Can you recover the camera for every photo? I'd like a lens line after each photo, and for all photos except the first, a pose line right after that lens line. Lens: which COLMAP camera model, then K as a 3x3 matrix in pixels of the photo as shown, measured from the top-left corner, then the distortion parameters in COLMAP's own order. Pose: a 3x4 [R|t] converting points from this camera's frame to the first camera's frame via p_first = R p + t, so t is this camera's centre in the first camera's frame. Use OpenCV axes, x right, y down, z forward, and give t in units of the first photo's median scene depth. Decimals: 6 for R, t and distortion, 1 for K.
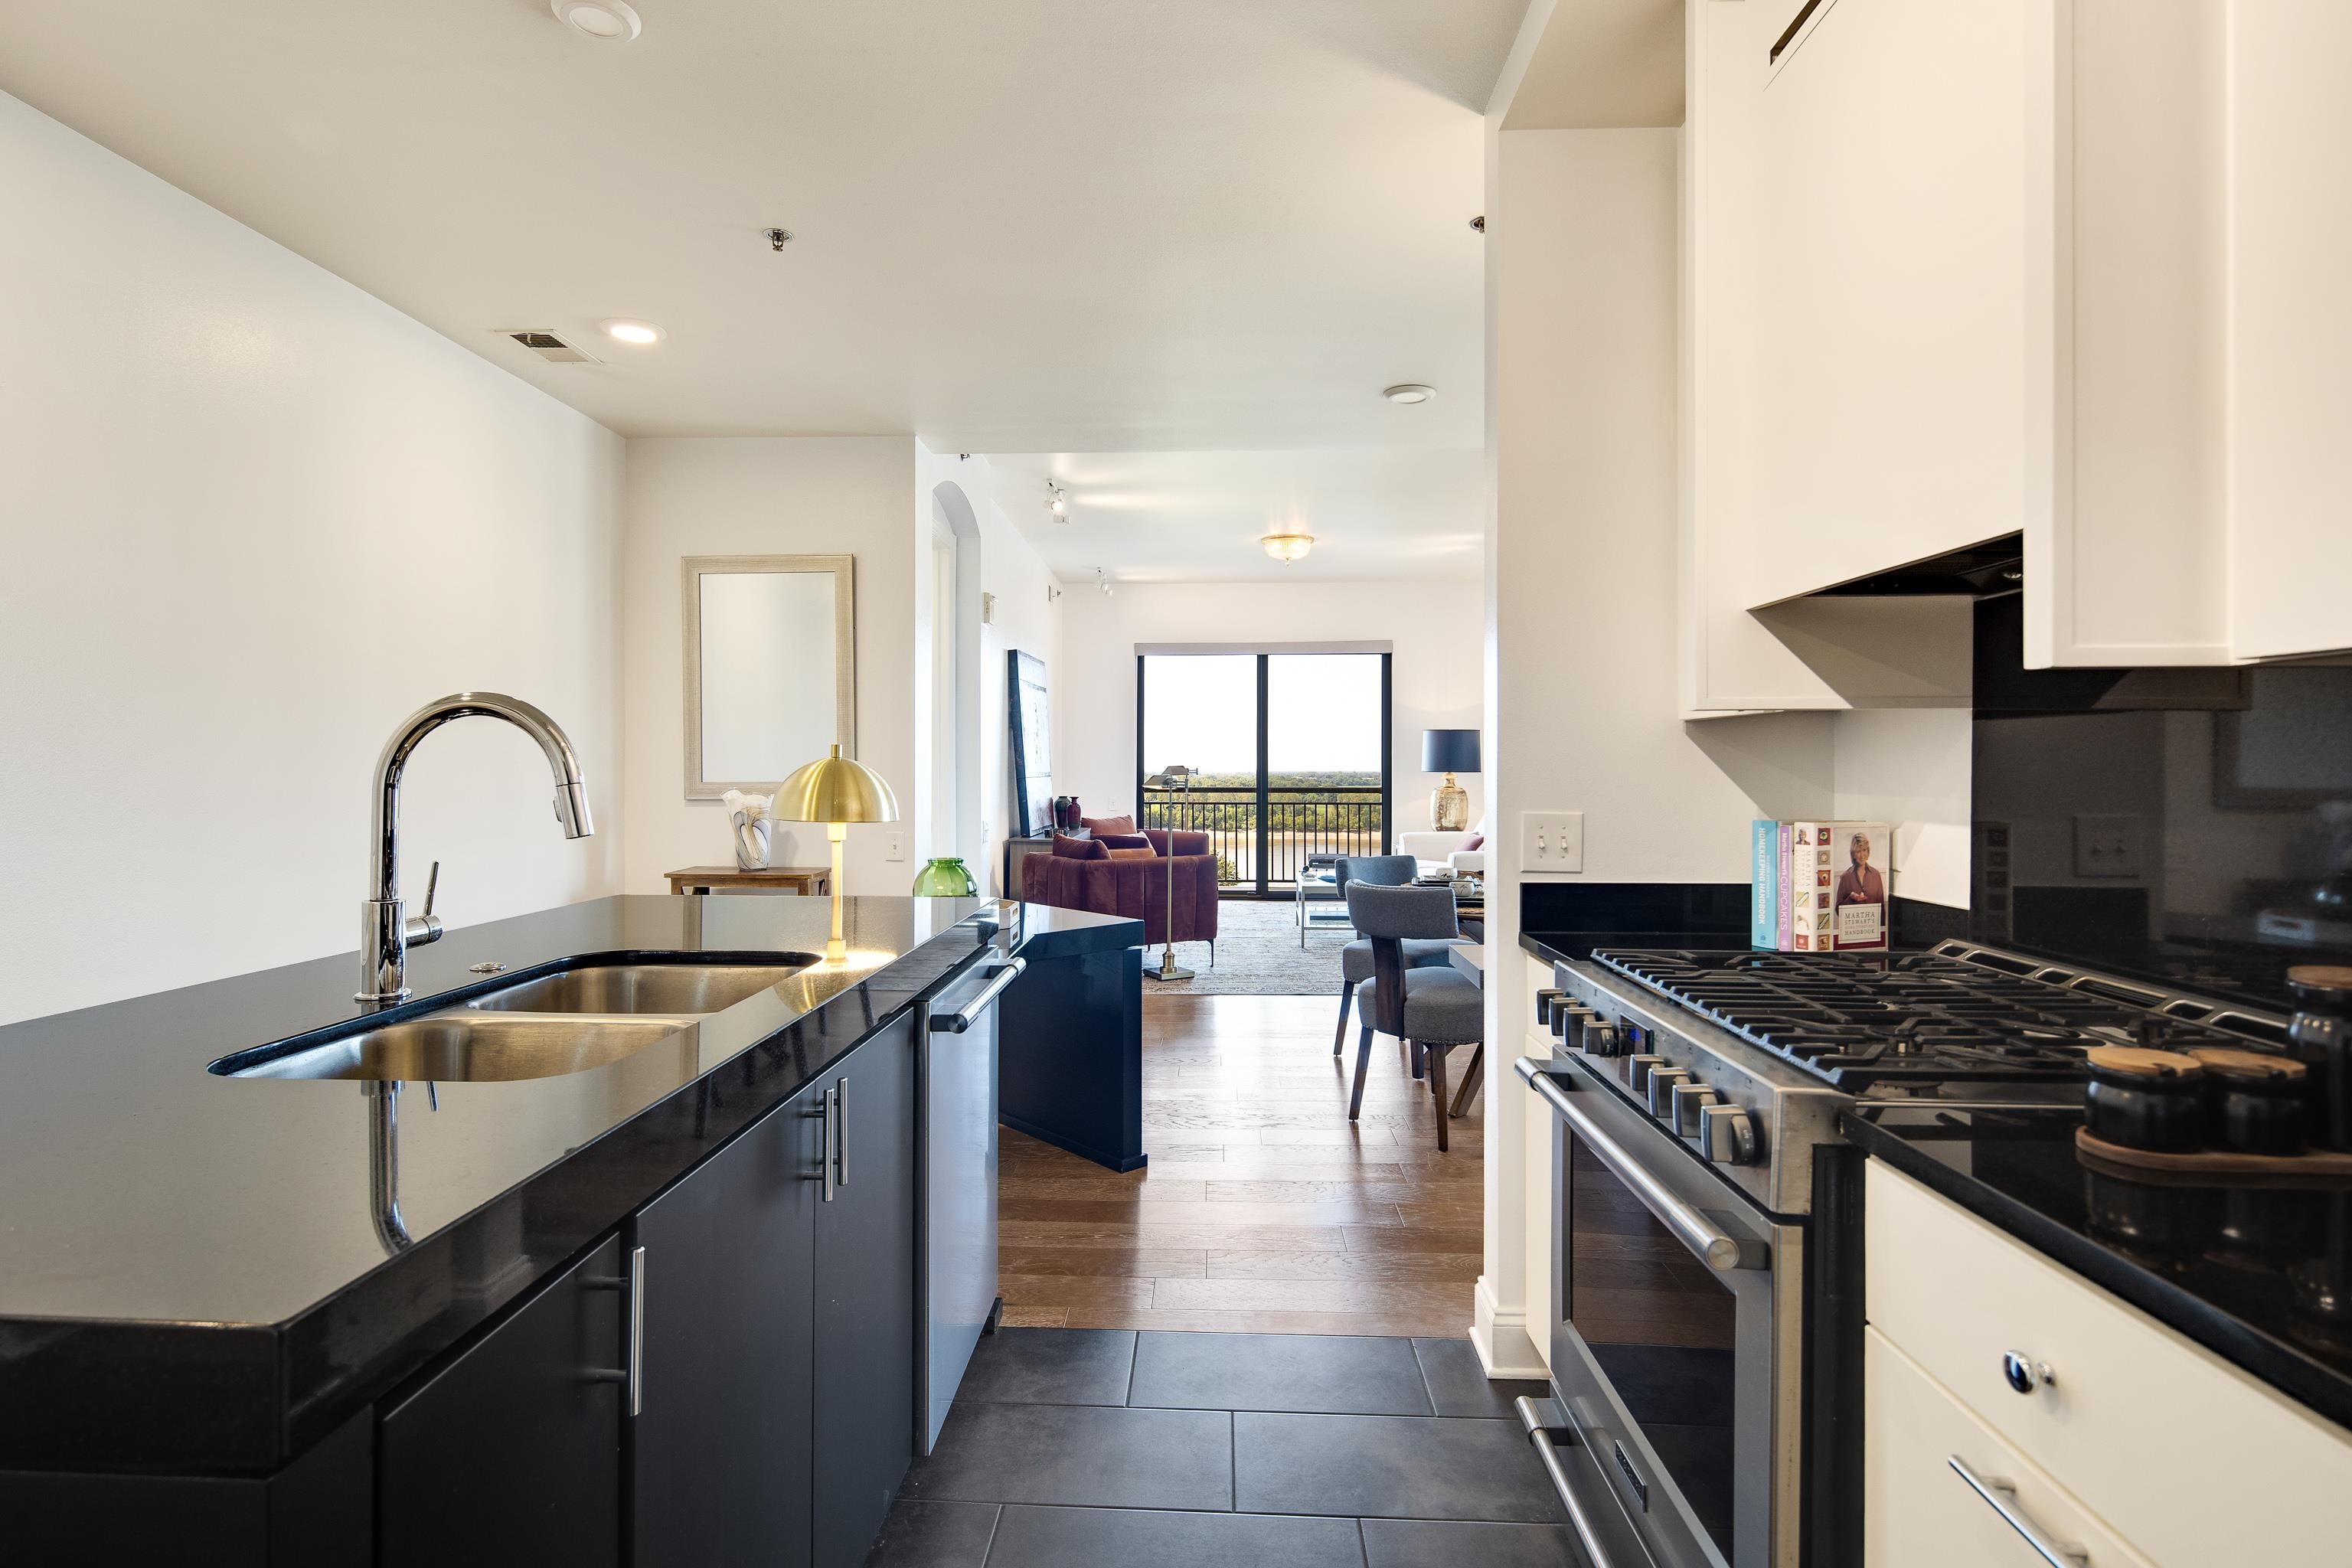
lens RADIAL K [[1130.7, 0, 1186.0], [0, 1130.7, 770.6], [0, 0, 1]] dist [0.006397, -0.005898]
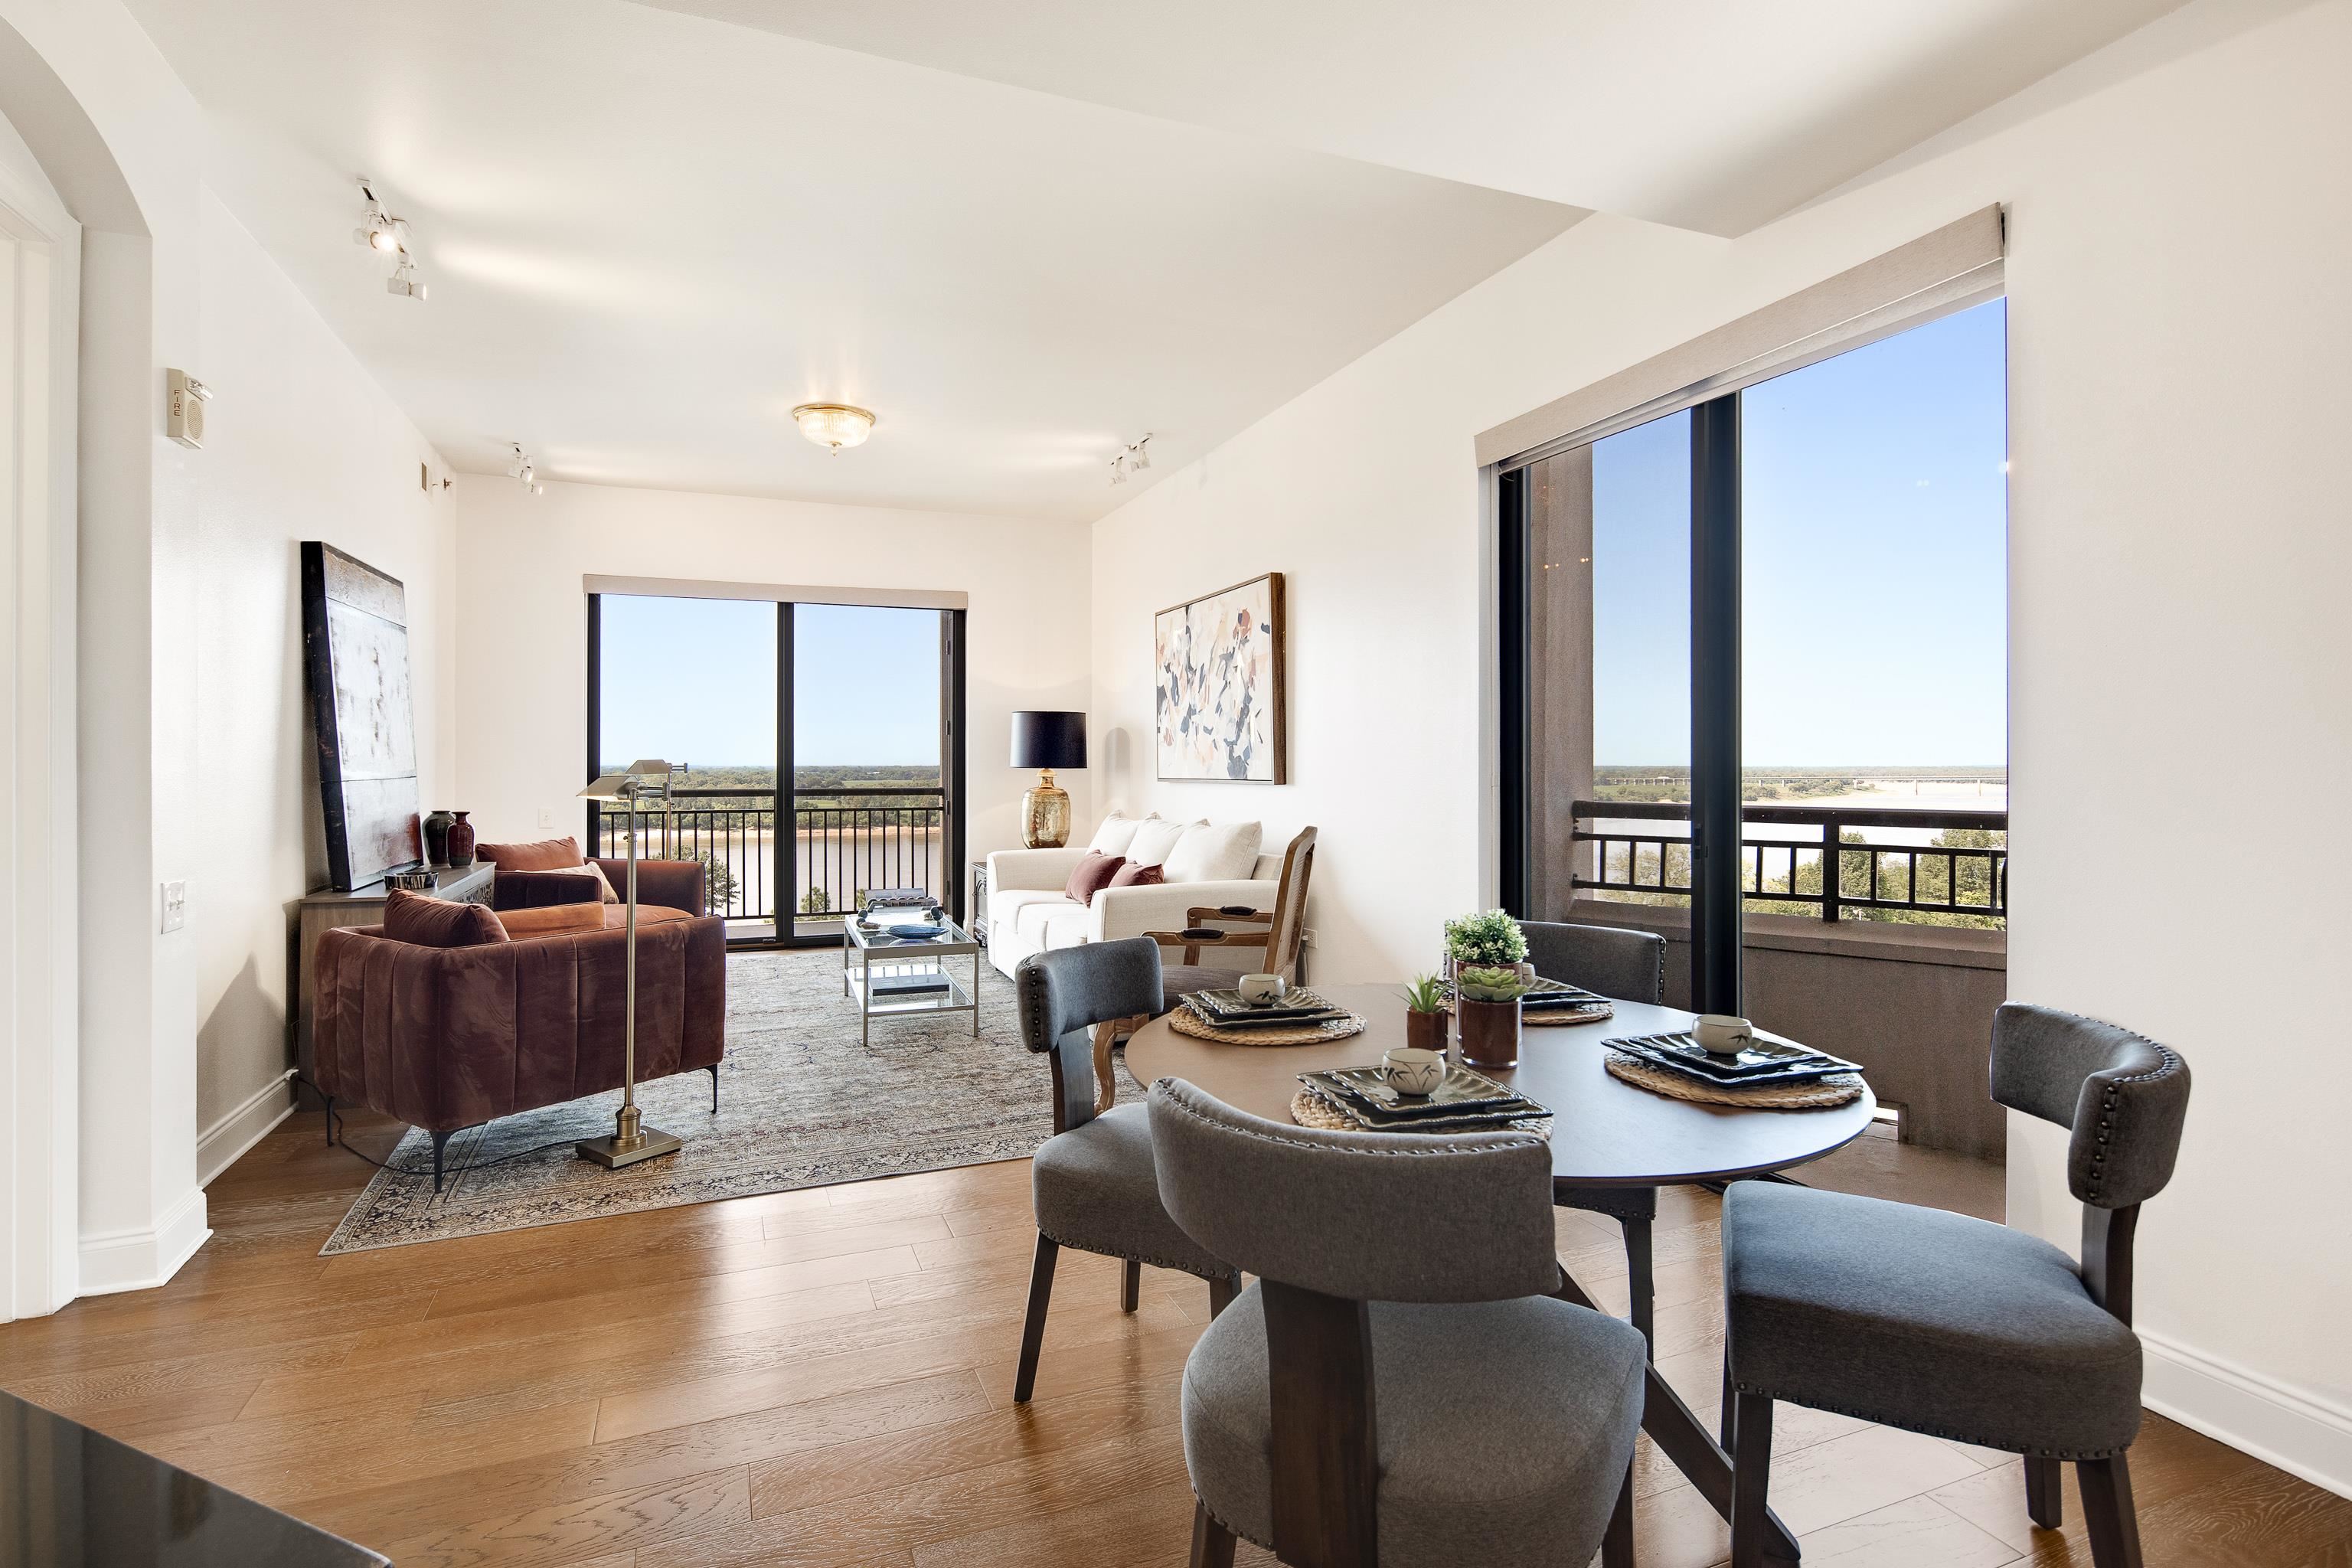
lens RADIAL K [[1130.7, 0, 1147.0], [0, 1130.7, 762.9], [0, 0, 1]] dist [0.006397, -0.005898]
pose [[0.922230, -0.000574, 0.386642, 0.003039], [0.001112, 0.999999, -0.001166, -0.001127], [-0.386641, 0.001505, 0.922229, 0.322896]]
